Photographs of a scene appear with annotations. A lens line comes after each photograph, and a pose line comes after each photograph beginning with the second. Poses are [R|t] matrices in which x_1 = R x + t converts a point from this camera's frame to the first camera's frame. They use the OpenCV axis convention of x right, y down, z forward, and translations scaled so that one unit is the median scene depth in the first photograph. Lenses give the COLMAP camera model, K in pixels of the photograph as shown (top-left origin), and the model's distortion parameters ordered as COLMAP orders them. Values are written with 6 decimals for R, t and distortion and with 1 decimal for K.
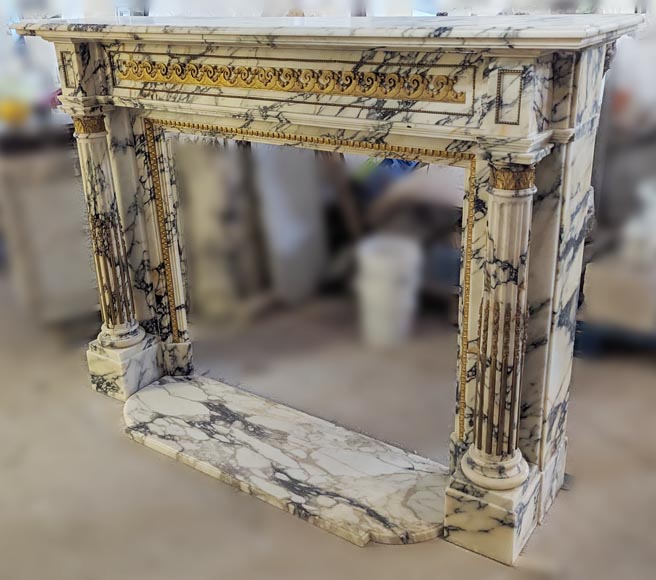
lens RADIAL K [[719.9, 0, 325.8], [0, 719.9, 288.4], [0, 0, 1]] dist [0.025843, 0.000000]
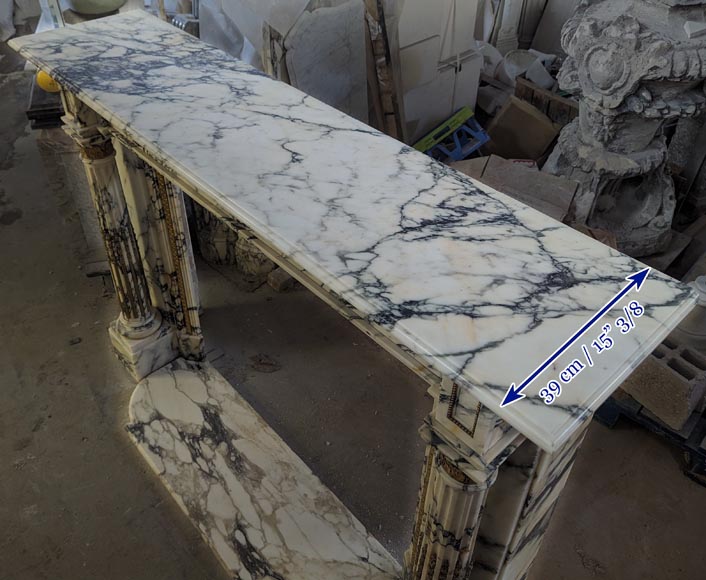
lens RADIAL K [[622.9, 0, 323.4], [0, 622.9, 241.7], [0, 0, 1]] dist [0.032098, -0.021764]
pose [[0.972485, 0.168149, -0.161244, 0.113985], [-0.118529, 0.952973, 0.278914, -0.361761], [0.200560, -0.252127, 0.946682, 0.244428]]
